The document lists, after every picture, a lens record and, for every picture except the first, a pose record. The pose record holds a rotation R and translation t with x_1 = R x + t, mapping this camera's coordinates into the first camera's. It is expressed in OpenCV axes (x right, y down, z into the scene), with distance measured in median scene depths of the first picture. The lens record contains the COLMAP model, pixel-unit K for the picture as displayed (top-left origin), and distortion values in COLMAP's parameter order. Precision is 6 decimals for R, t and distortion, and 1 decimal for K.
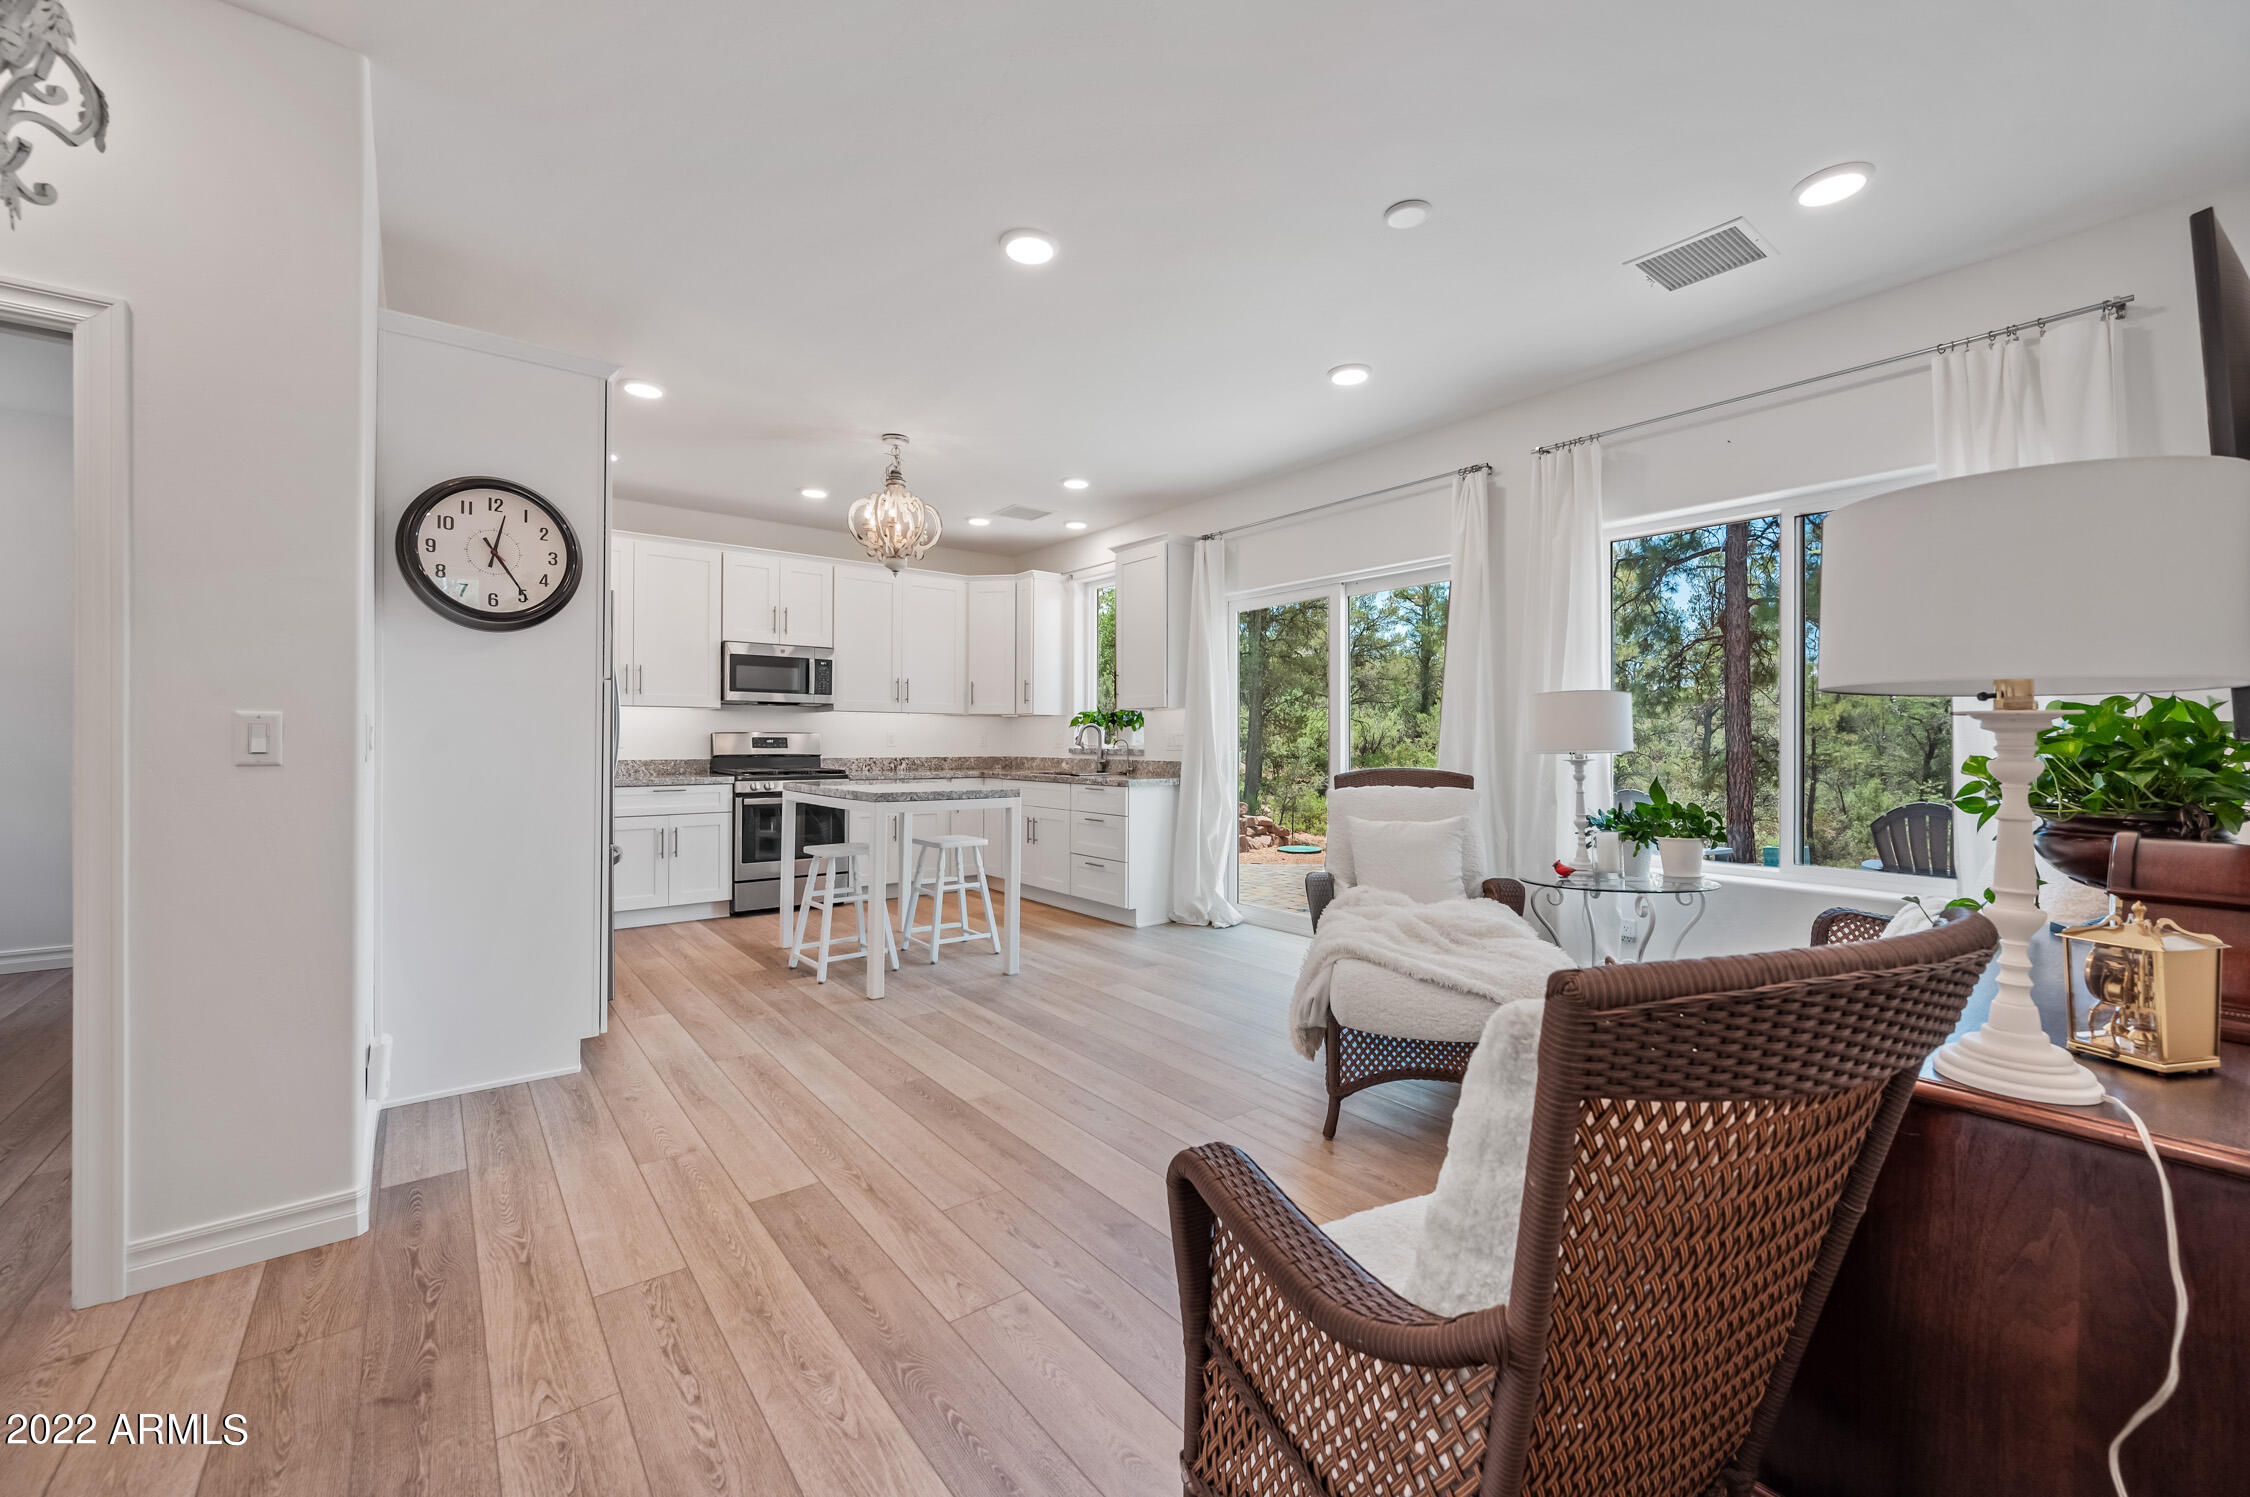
lens RADIAL K [[902.6, 0, 1126.4], [0, 902.6, 742.6], [0, 0, 1]] dist [0.004245, 0.000309]
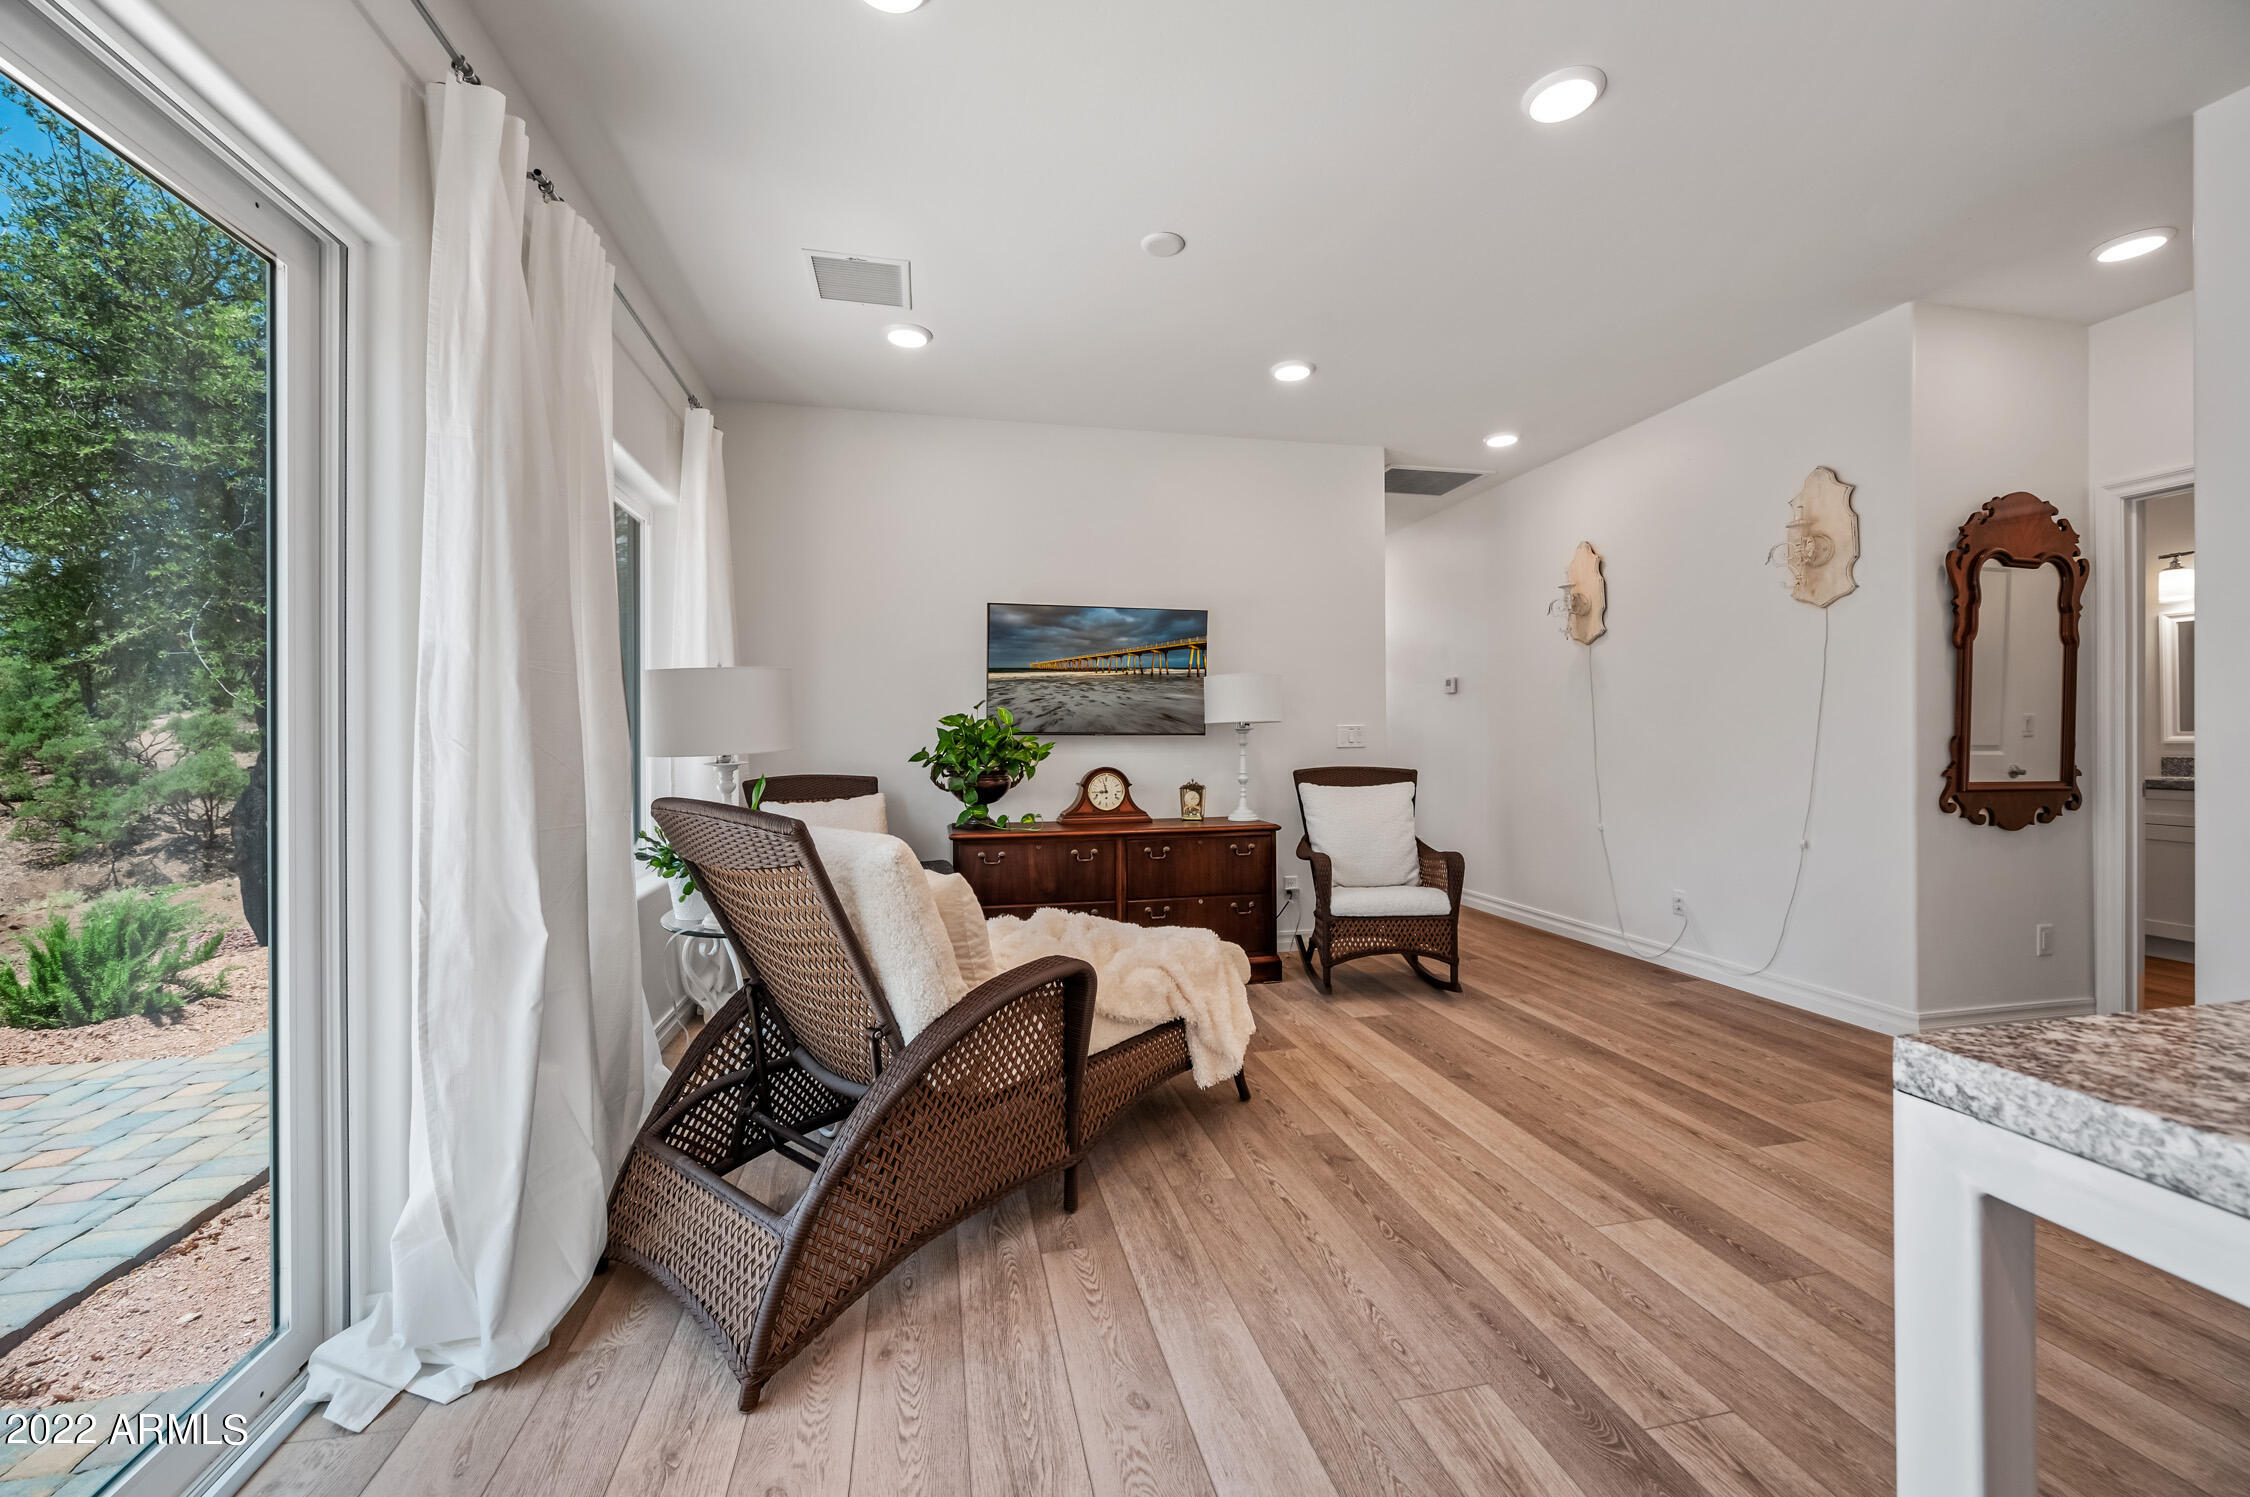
lens RADIAL K [[889.9, 0, 1126.8], [0, 889.9, 740.3], [0, 0, 1]] dist [-0.002749, 0.000495]
pose [[-0.903569, -0.000885, 0.428442, -0.045702], [0.002721, 0.999966, 0.007803, -0.000812], [-0.428434, 0.008216, -0.903536, 0.874650]]
